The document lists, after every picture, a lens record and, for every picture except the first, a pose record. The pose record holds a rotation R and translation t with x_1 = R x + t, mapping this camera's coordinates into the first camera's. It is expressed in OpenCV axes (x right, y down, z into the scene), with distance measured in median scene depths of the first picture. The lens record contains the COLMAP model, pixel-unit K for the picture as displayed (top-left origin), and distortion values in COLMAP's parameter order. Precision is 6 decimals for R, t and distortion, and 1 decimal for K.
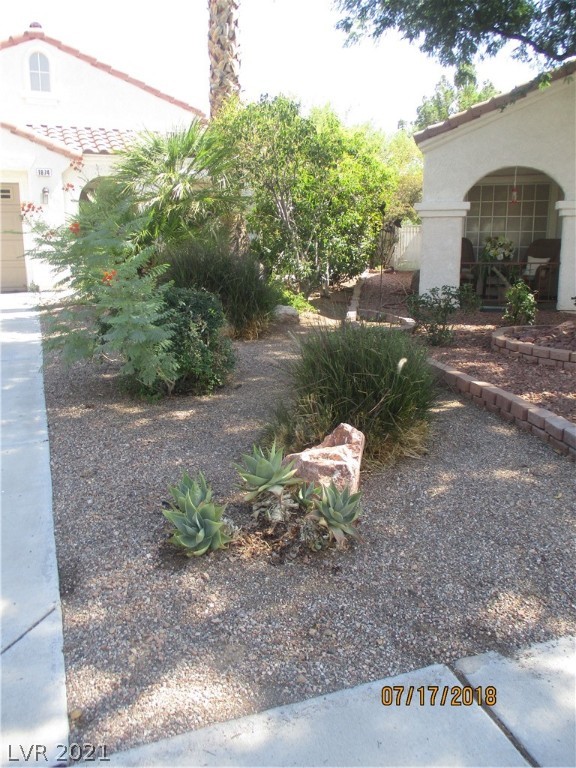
lens RADIAL K [[646.7, 0, 290.5], [0, 646.7, 367.1], [0, 0, 1]] dist [-0.015602, -0.005652]
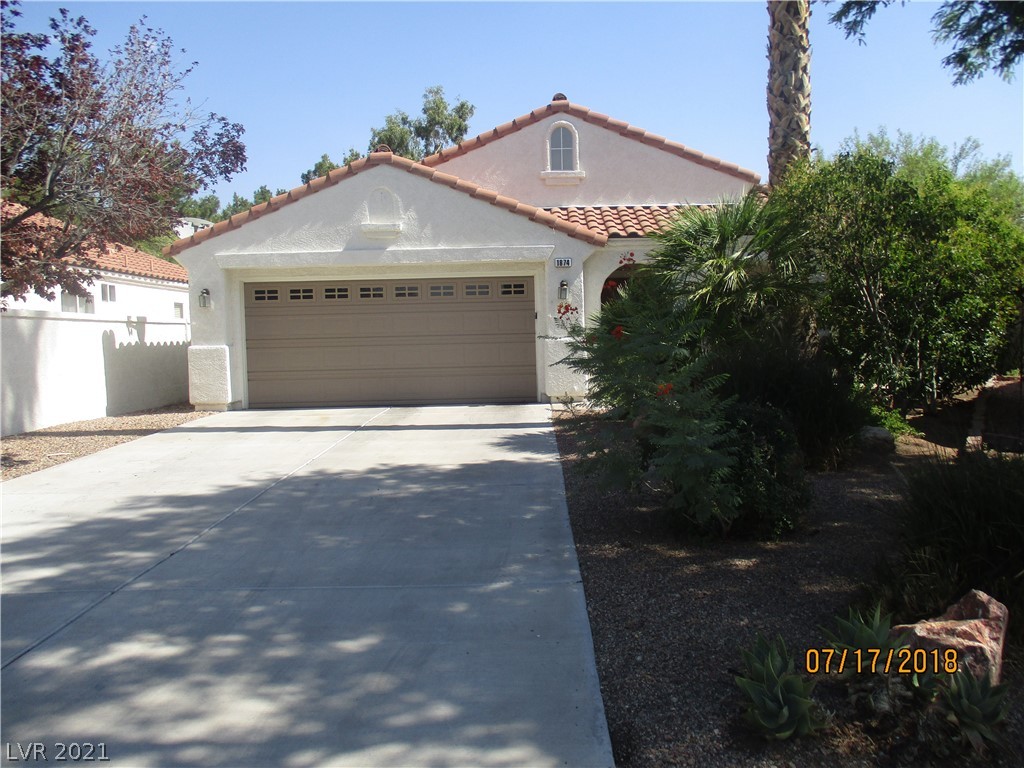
lens RADIAL K [[862.3, 0, 527.4], [0, 862.3, 376.6], [0, 0, 1]] dist [-0.015602, -0.005652]
pose [[0.929338, -0.000879, -0.369230, -0.013940], [-0.053179, 0.989252, -0.136204, 0.002951], [0.365381, 0.146215, 0.919303, -0.052635]]
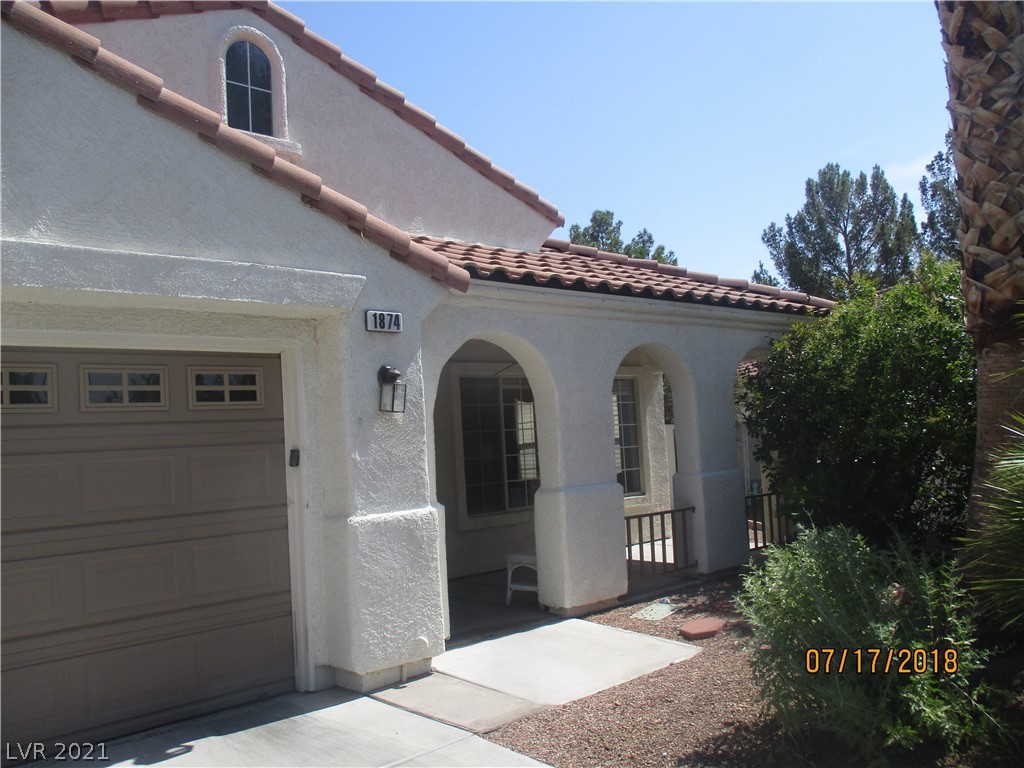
lens RADIAL K [[862.3, 0, 535.3], [0, 862.3, 381.9], [0, 0, 1]] dist [-0.015602, -0.005652]
pose [[0.923938, -0.026438, 0.381629, -0.736986], [0.130208, 0.959777, -0.248746, -0.230972], [-0.359702, 0.279517, 0.890216, 0.892179]]
